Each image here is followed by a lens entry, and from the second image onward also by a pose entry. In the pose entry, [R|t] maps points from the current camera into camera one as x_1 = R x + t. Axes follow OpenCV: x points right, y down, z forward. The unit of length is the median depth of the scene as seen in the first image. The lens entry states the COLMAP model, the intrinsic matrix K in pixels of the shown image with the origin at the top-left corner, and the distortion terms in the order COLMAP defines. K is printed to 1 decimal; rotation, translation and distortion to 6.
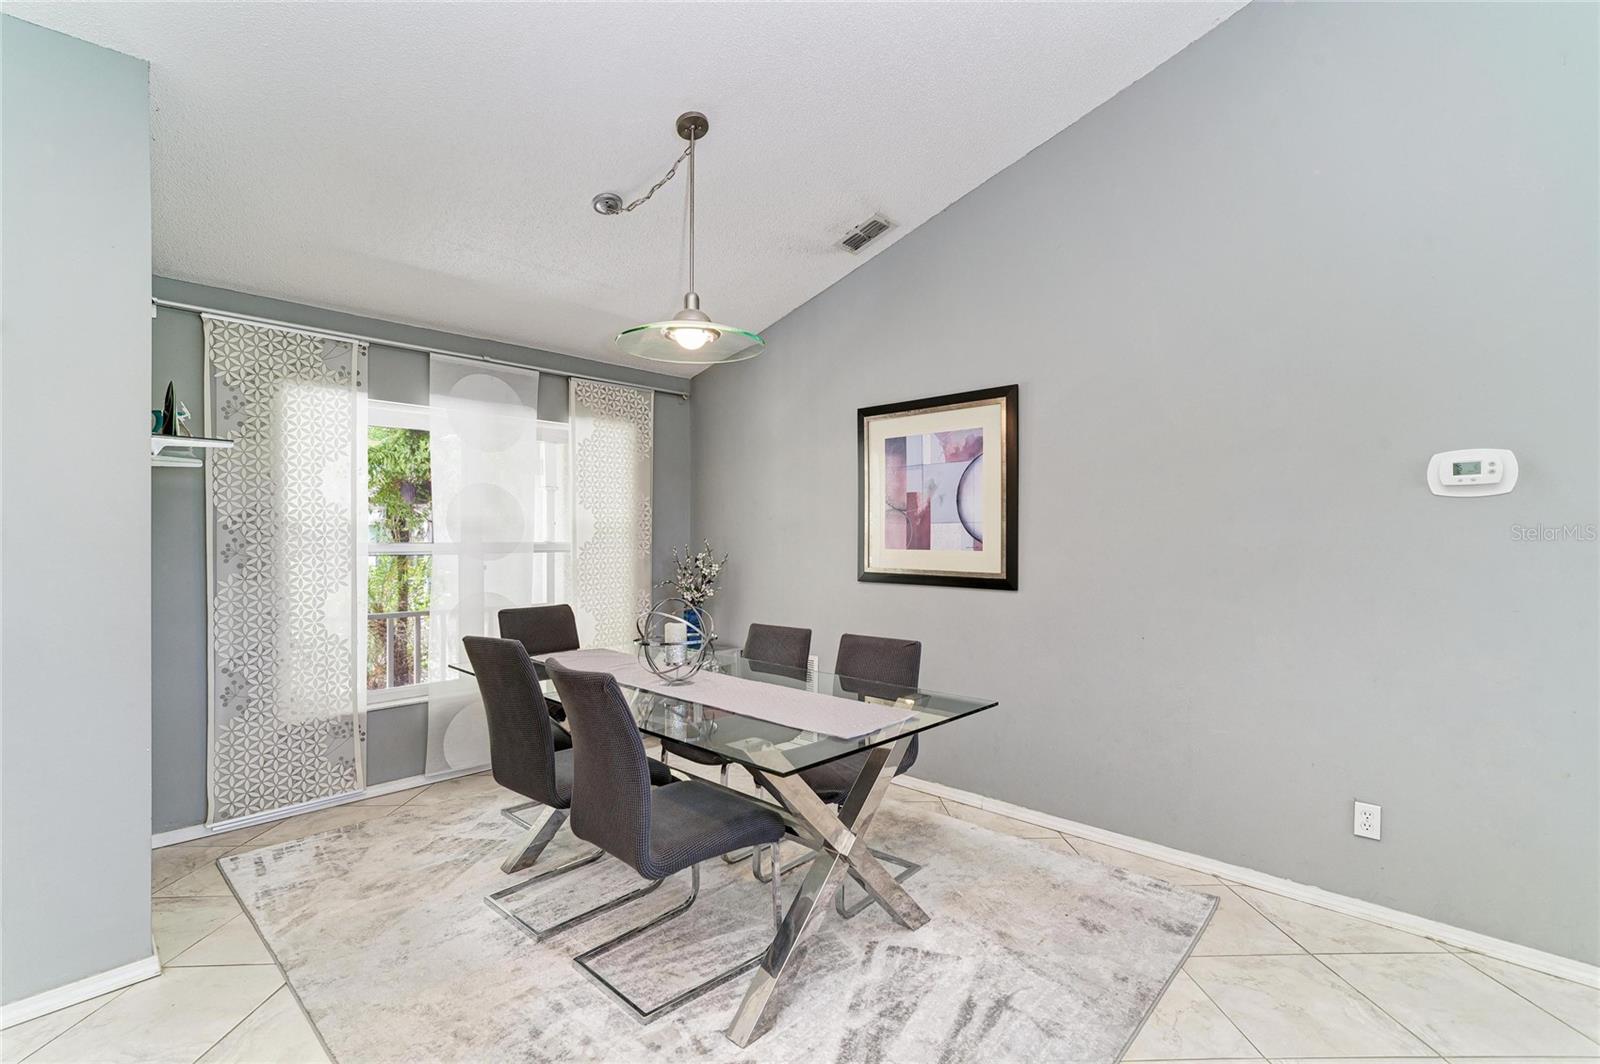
lens RADIAL K [[707.1, 0, 808.9], [0, 707.1, 543.6], [0, 0, 1]] dist [-0.000583, 0.000452]
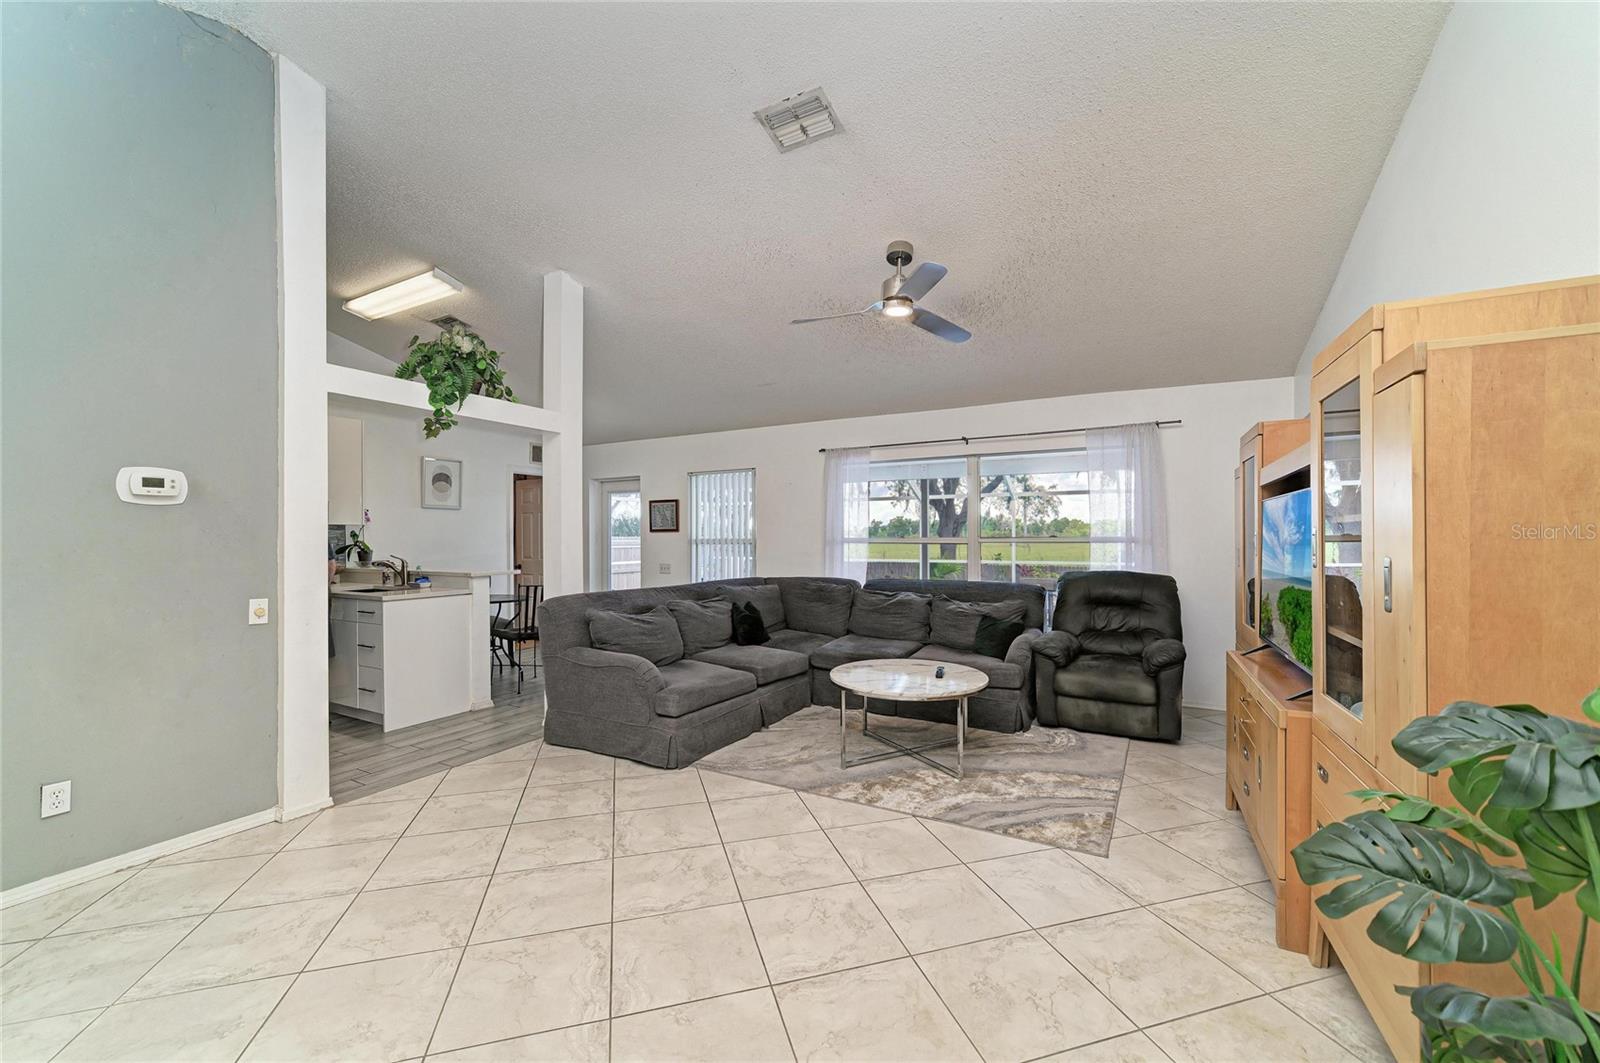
lens RADIAL K [[622.2, 0, 803.2], [0, 622.2, 538.0], [0, 0, 1]] dist [-0.019863, 0.007920]
pose [[-0.273201, -0.000836, 0.961957, -0.290052], [0.007388, 0.999968, 0.002967, -0.000344], [-0.961929, 0.007918, -0.273186, 0.108357]]
